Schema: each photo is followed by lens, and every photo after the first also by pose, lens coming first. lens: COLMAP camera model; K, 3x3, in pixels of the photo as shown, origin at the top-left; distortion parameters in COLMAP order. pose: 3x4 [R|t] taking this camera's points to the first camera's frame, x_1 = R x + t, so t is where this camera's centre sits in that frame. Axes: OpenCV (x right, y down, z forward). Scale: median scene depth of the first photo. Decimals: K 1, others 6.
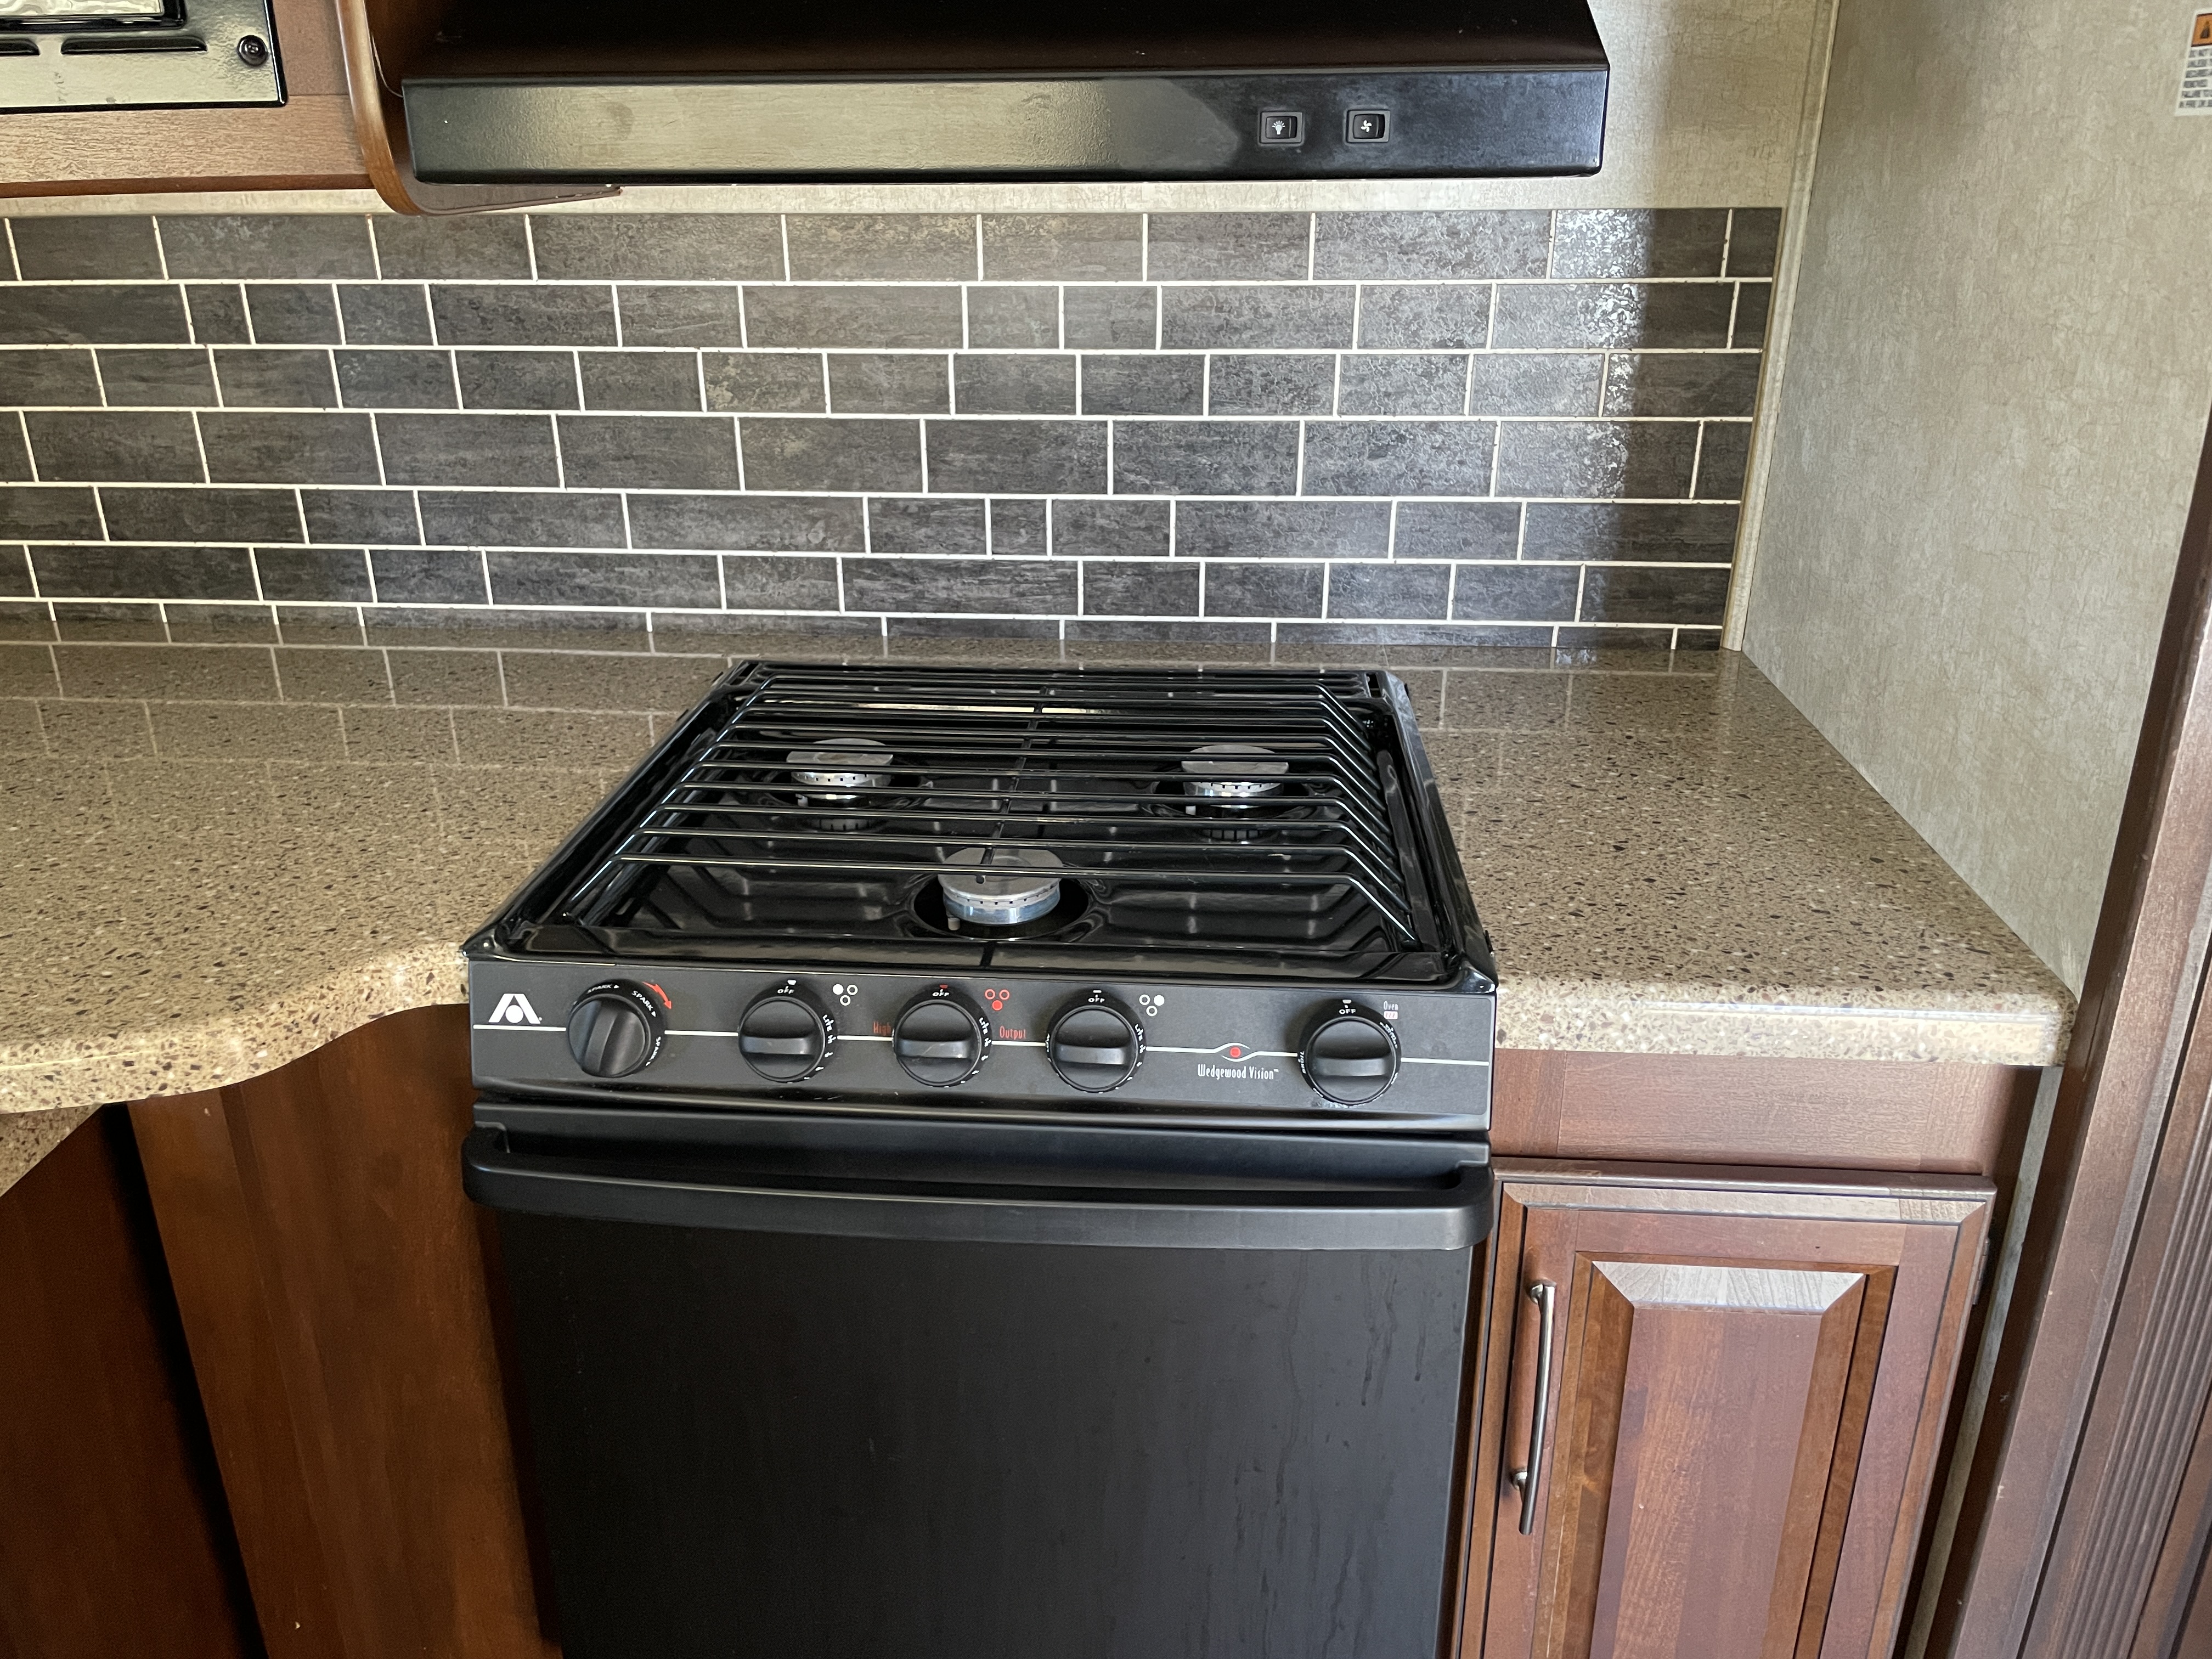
lens RADIAL K [[1638.2, 0, 1100.1], [0, 1638.2, 804.5], [0, 0, 1]] dist [0.101952, -0.161029]
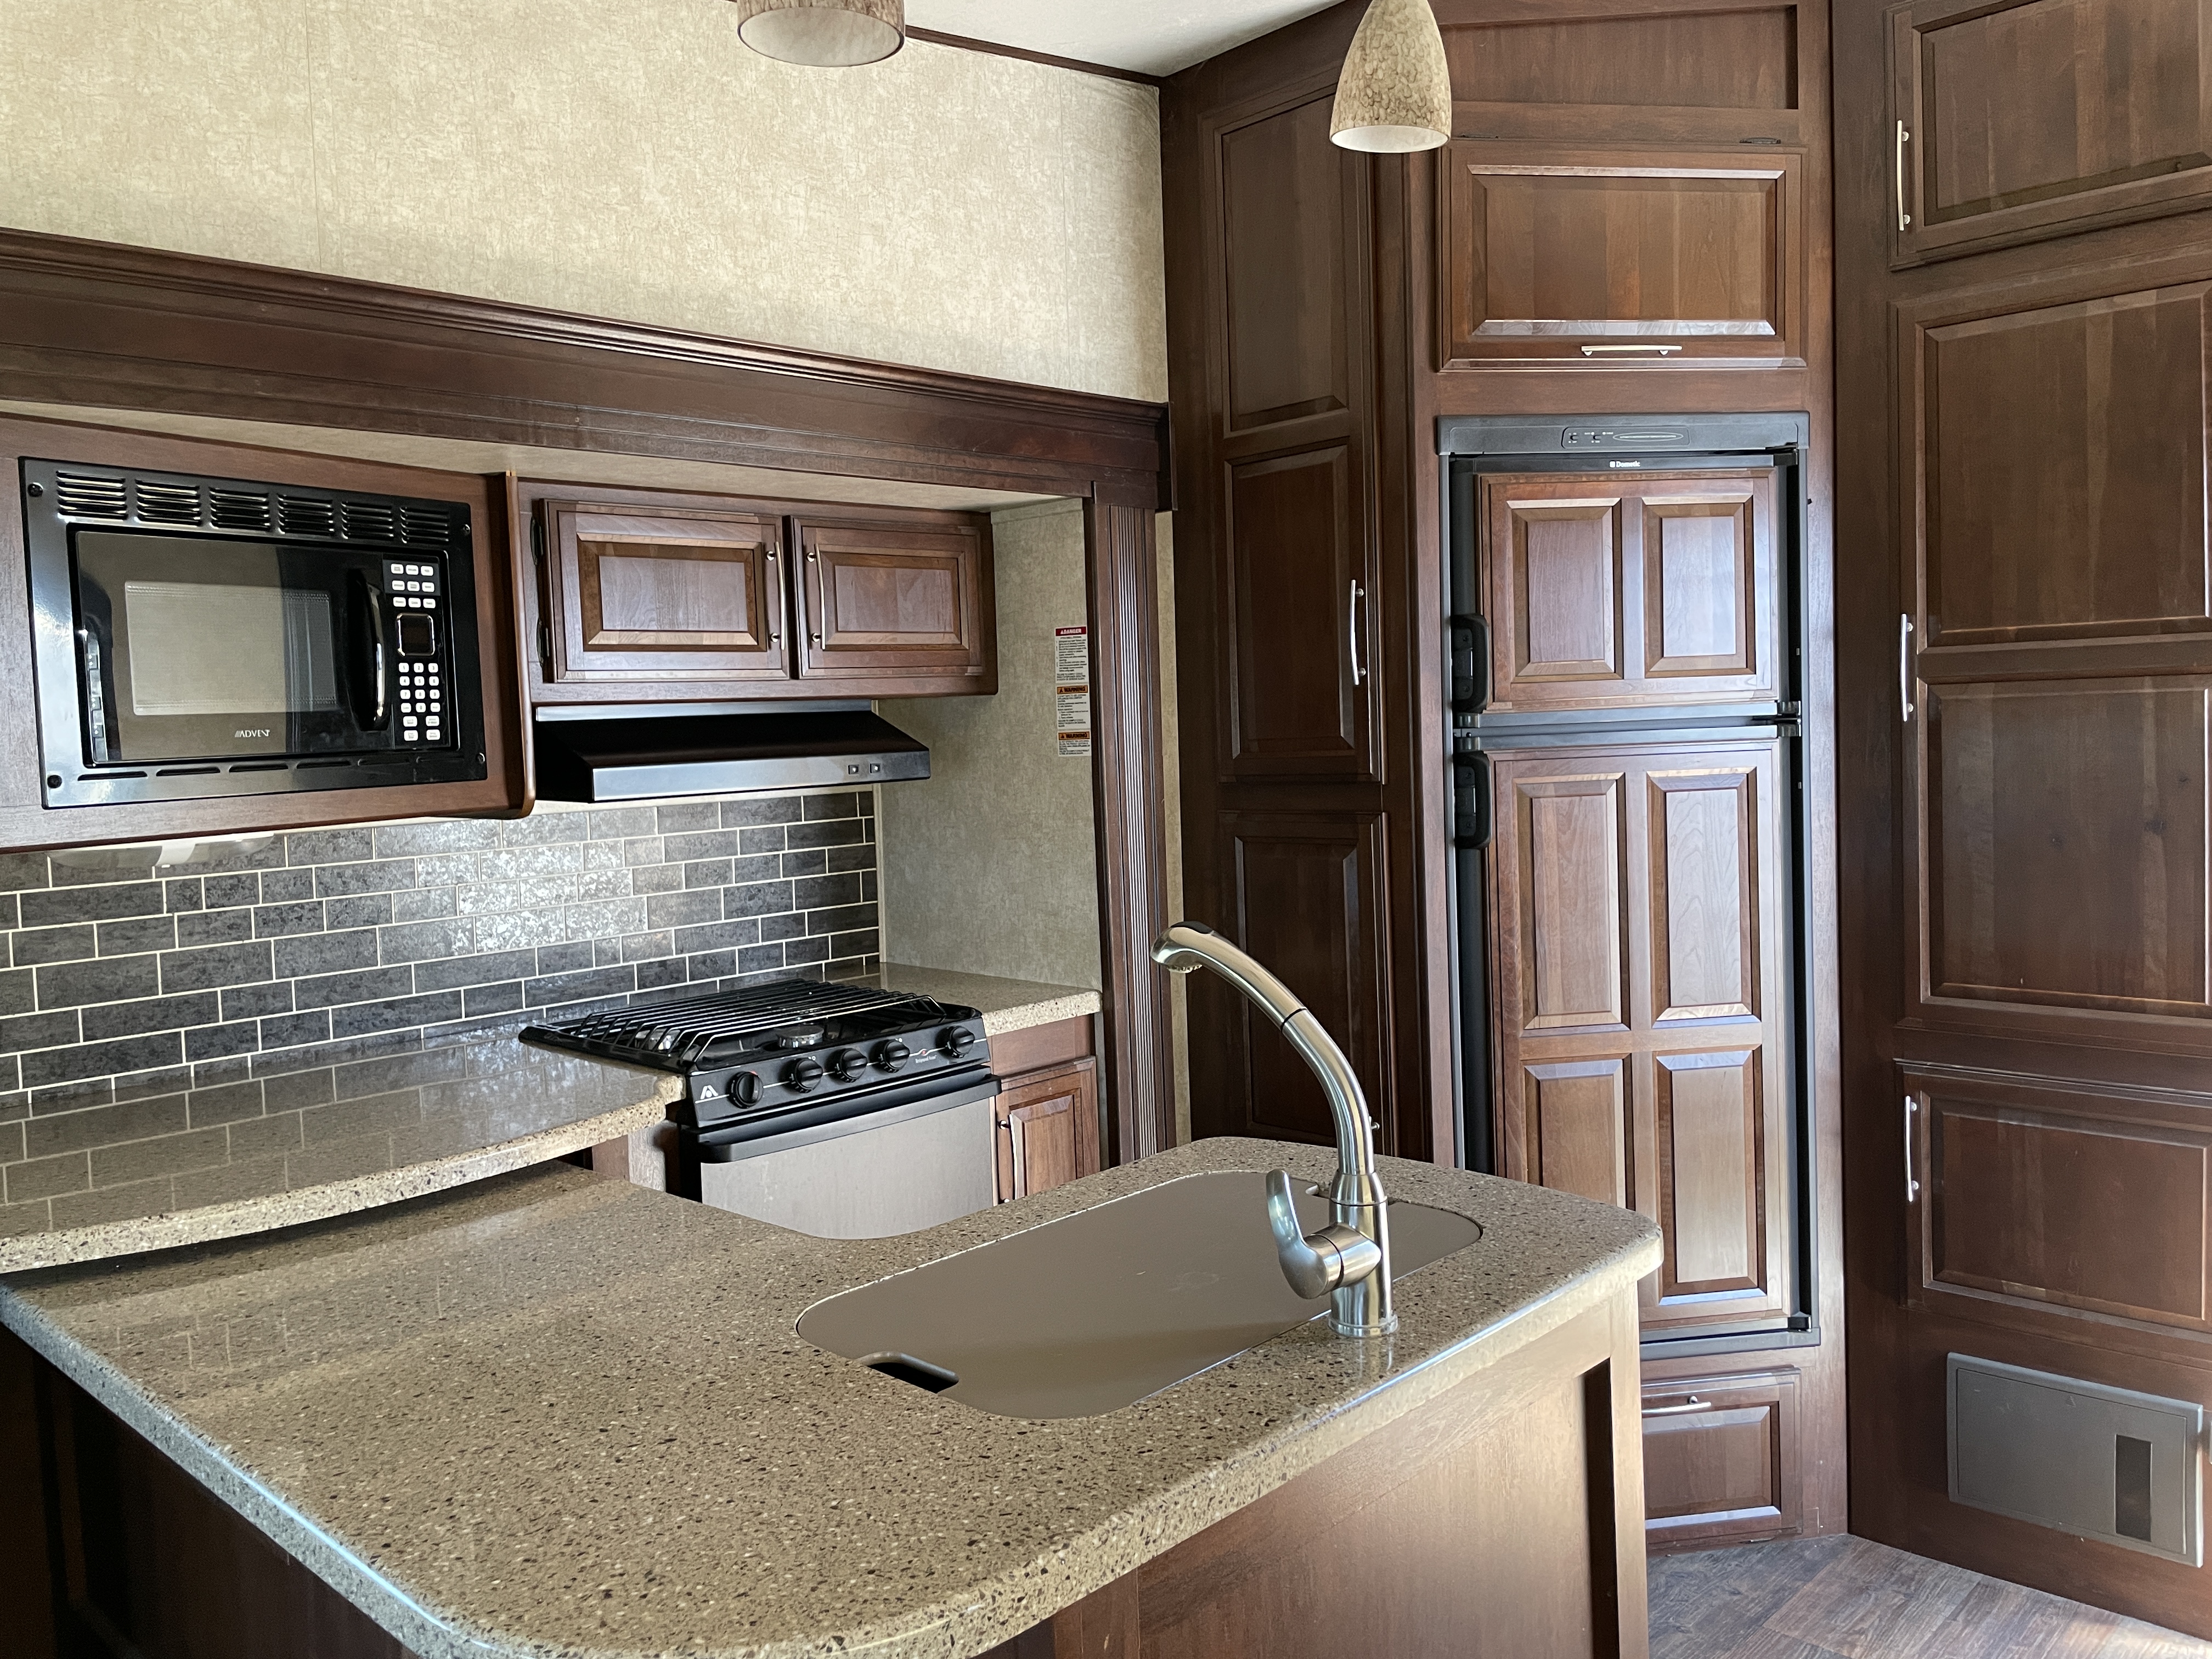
lens RADIAL K [[1696.7, 0, 1005.1], [0, 1696.7, 832.1], [0, 0, 1]] dist [-0.006407, -0.005974]
pose [[0.677430, -0.069250, 0.732320, -1.229089], [0.307205, 0.931215, -0.196120, 0.255759], [-0.668366, 0.357830, 0.652108, -0.757341]]
